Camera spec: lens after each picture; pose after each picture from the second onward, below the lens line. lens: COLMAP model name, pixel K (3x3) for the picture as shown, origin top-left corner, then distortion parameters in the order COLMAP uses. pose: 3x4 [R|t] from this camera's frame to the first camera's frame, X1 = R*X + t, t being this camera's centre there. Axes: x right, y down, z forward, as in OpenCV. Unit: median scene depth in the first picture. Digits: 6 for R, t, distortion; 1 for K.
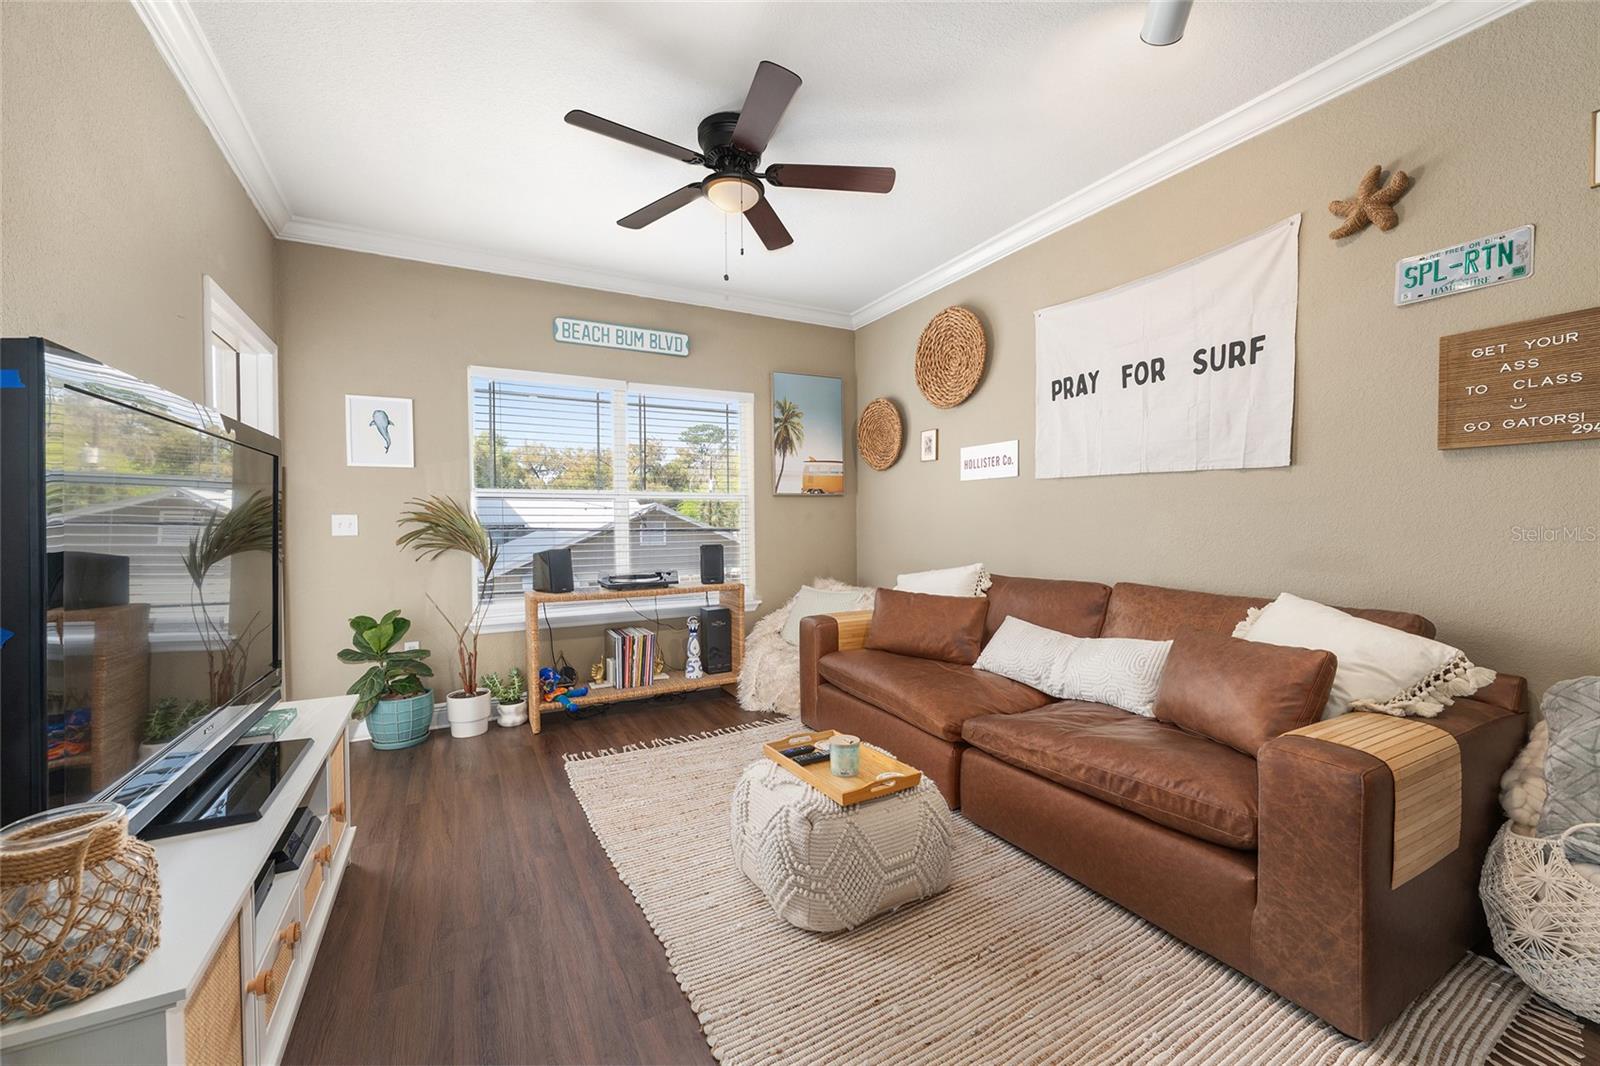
lens RADIAL K [[630.9, 0, 803.7], [0, 630.9, 536.2], [0, 0, 1]] dist [0.000009, 0.000251]
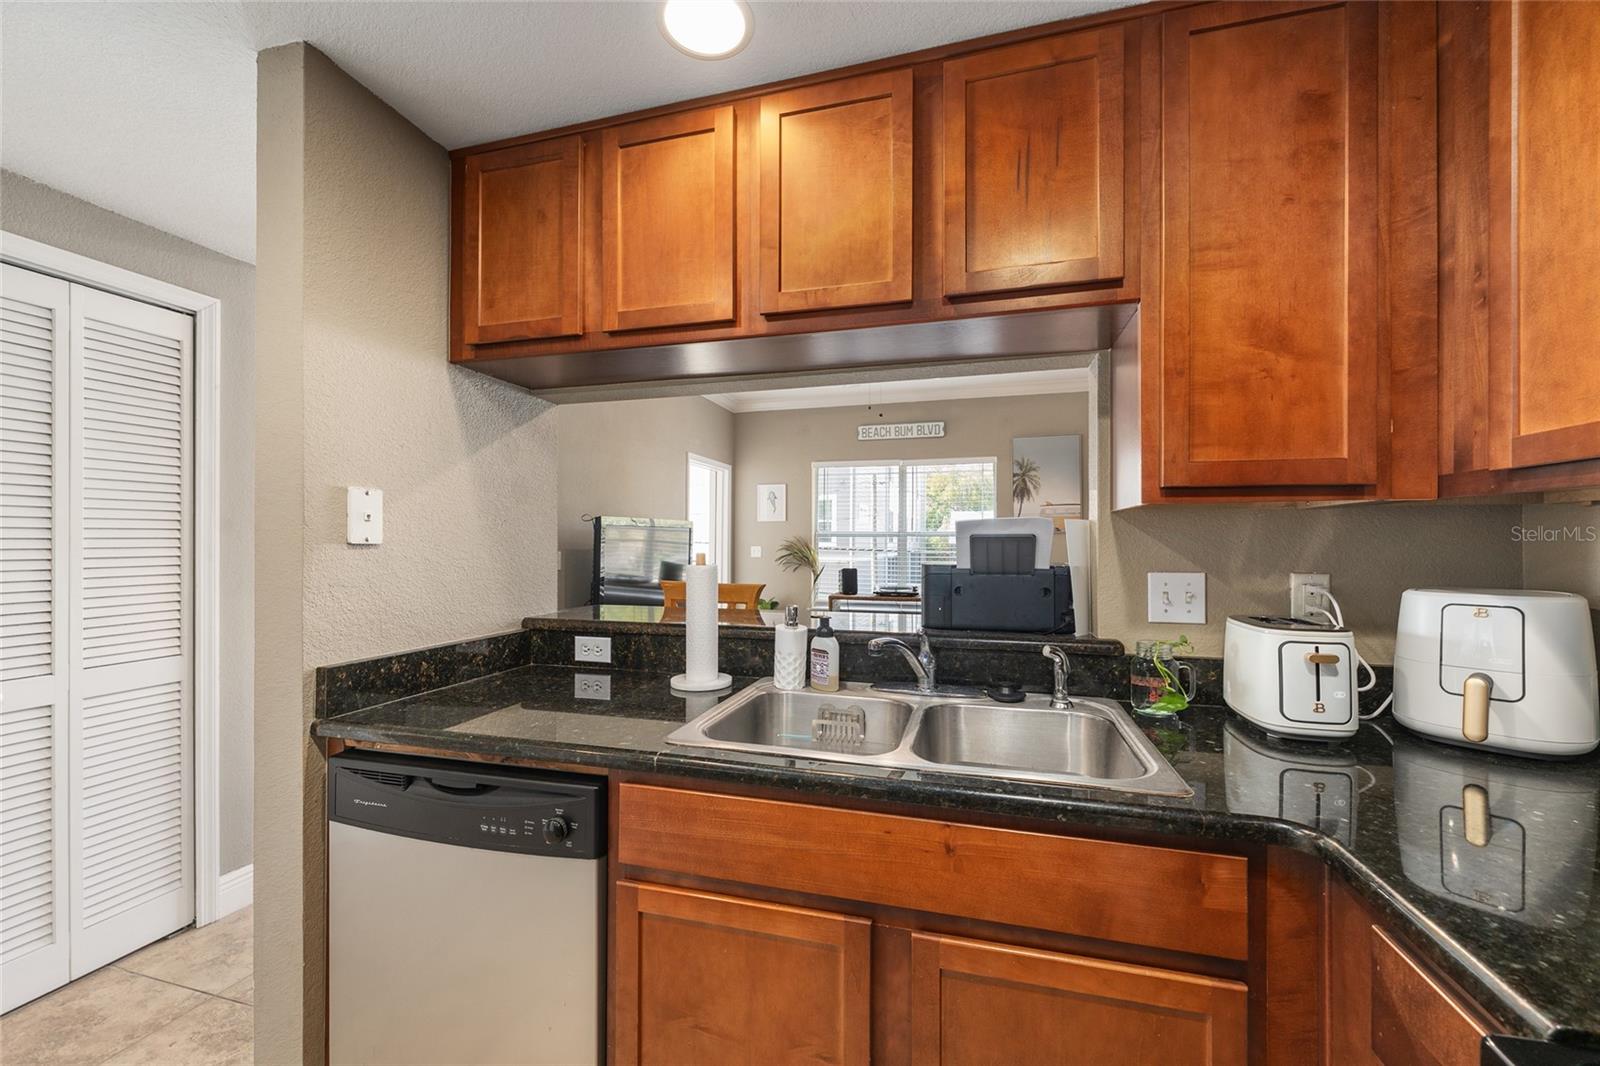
lens RADIAL K [[633.8, 0, 803.3], [0, 633.8, 541.0], [0, 0, 1]] dist [-0.000634, 0.000040]
pose [[0.715400, 0.009842, -0.698646, 0.734840], [-0.024929, 0.999624, -0.011445, -0.031305], [0.698270, 0.025604, 0.715376, -0.297350]]
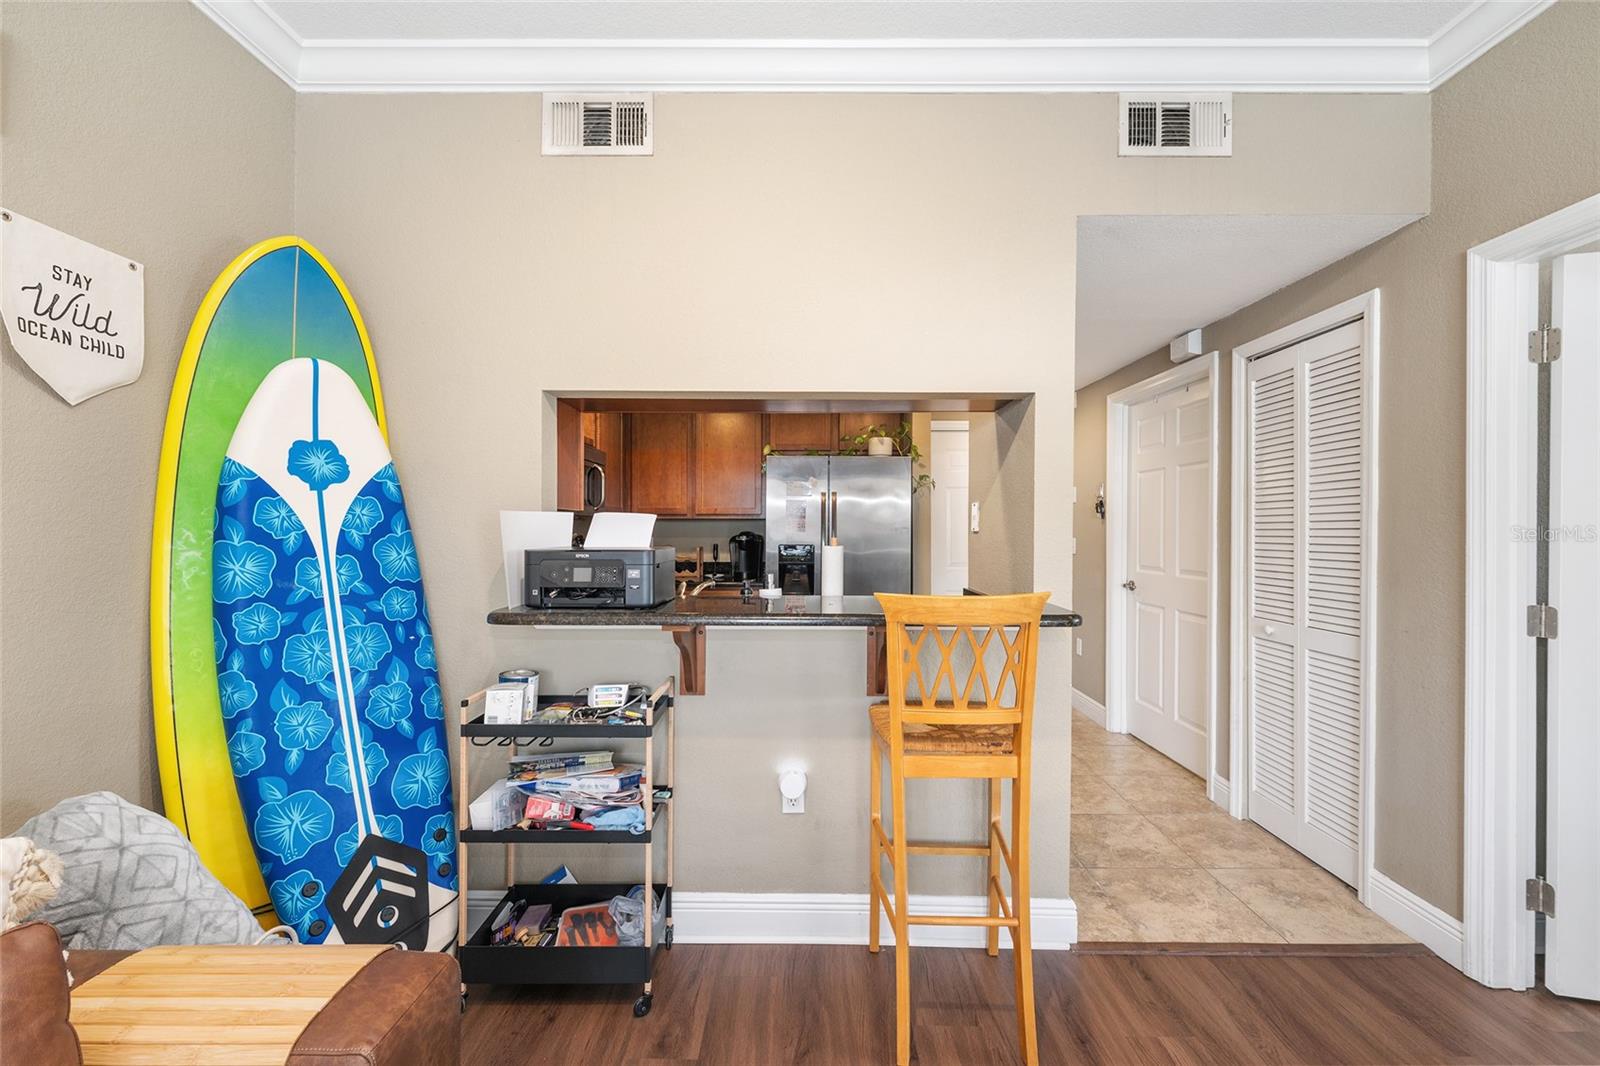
lens RADIAL K [[629.8, 0, 804.1], [0, 629.8, 527.8], [0, 0, 1]] dist [-0.001852, -0.000020]
pose [[-0.873790, 0.006920, 0.486255, 0.071893], [0.017099, 0.999718, 0.016499, -0.047694], [-0.486003, 0.022732, -0.873661, 0.559531]]
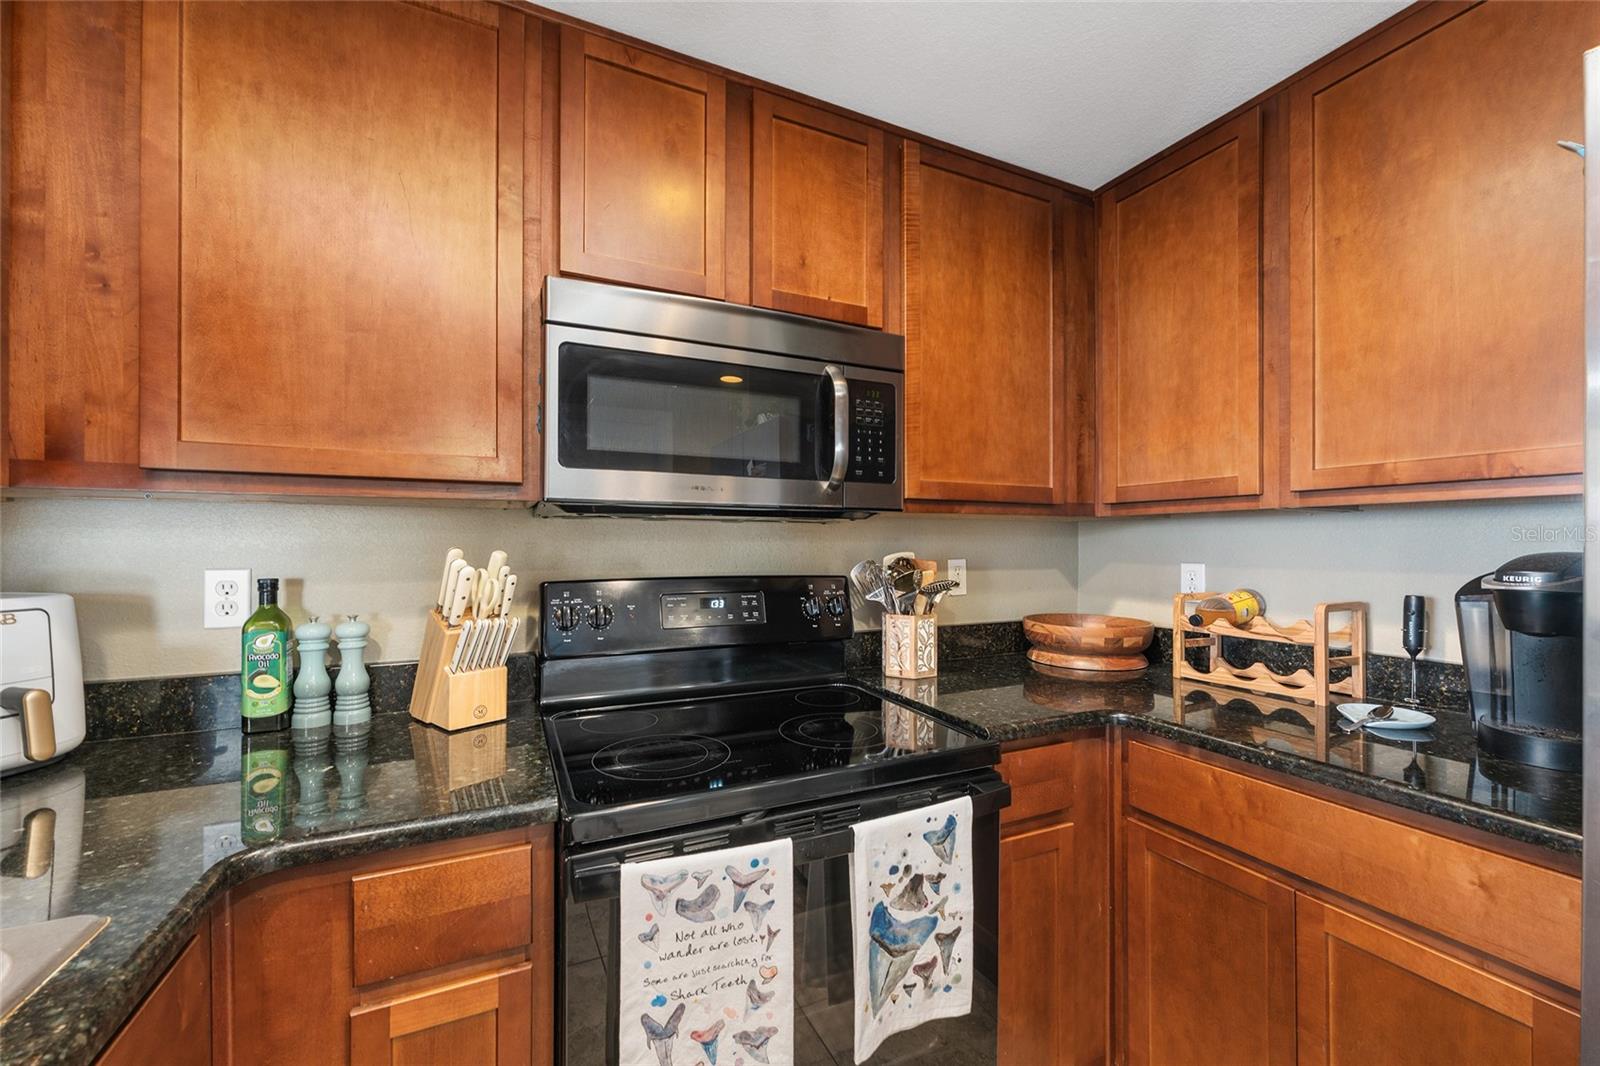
lens RADIAL K [[633.8, 0, 803.3], [0, 633.8, 541.0], [0, 0, 1]] dist [-0.000634, 0.000040]
pose [[0.061303, 0.012681, 0.998039, 0.505077], [0.022815, 0.999640, -0.014103, -0.029824], [-0.997858, 0.023635, 0.060991, -0.201233]]
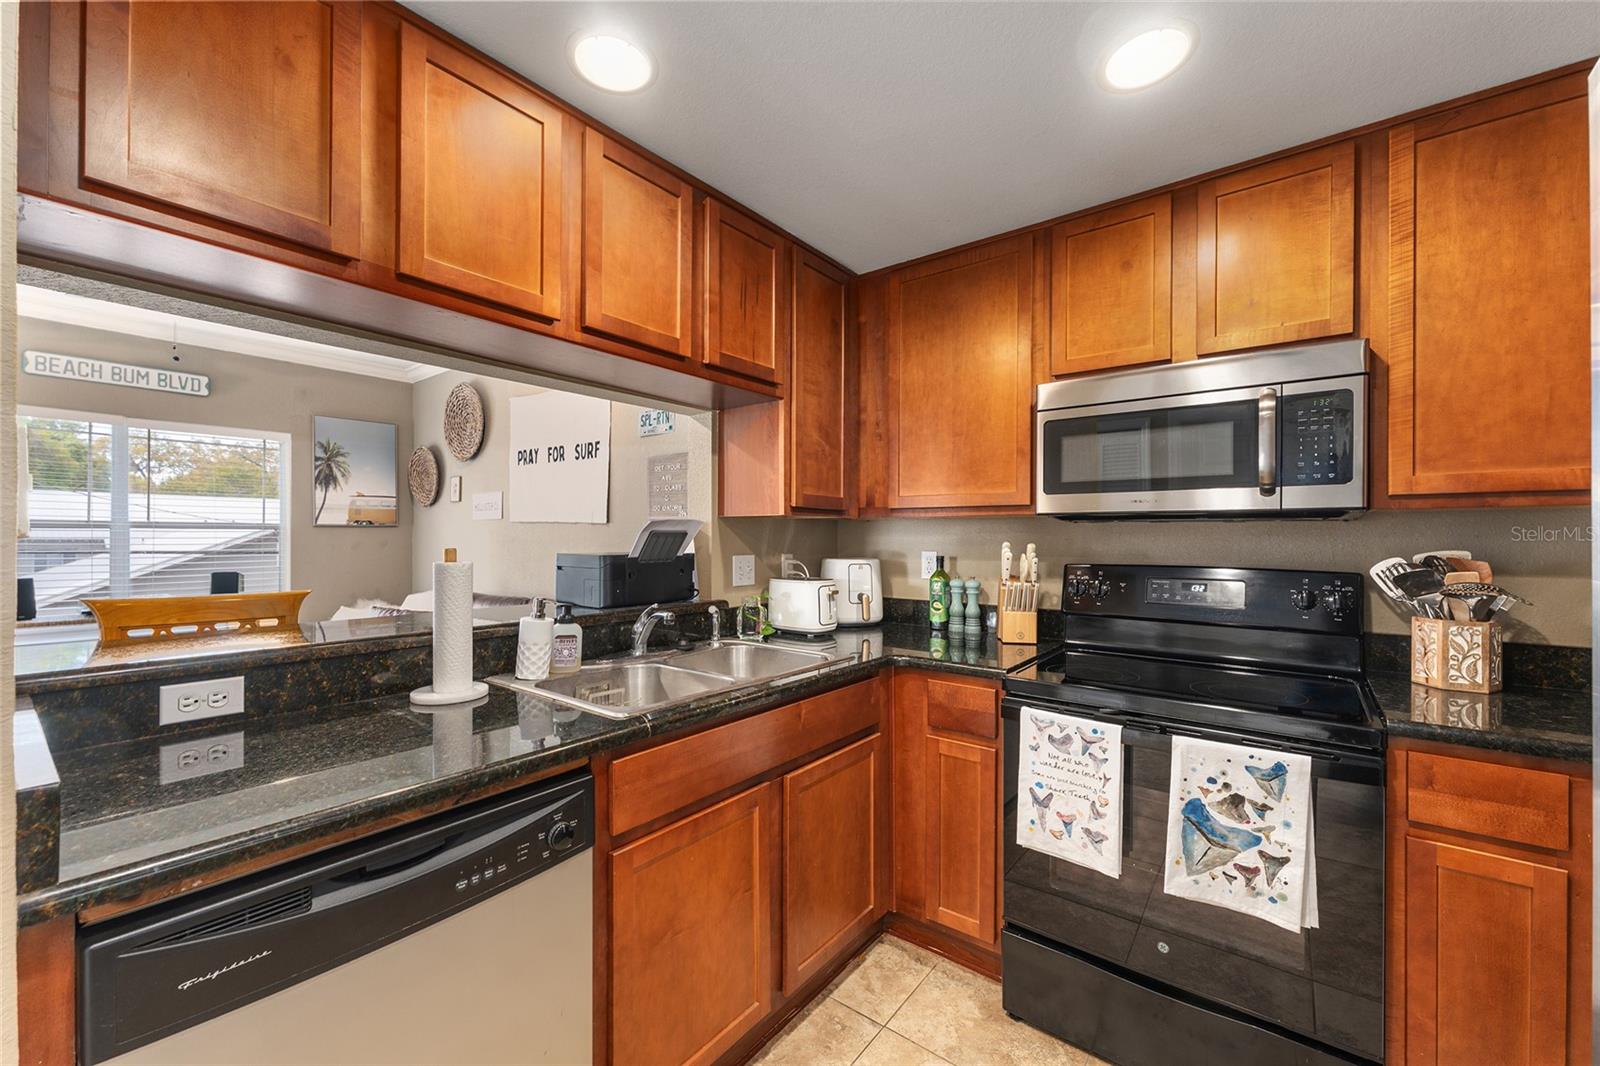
lens RADIAL K [[630.9, 0, 803.7], [0, 630.9, 536.2], [0, 0, 1]] dist [0.000009, 0.000251]
pose [[0.918670, 0.013334, 0.394800, 0.410051], [-0.002408, 0.999601, -0.028159, -0.022719], [-0.395017, 0.024918, 0.918336, -0.482350]]
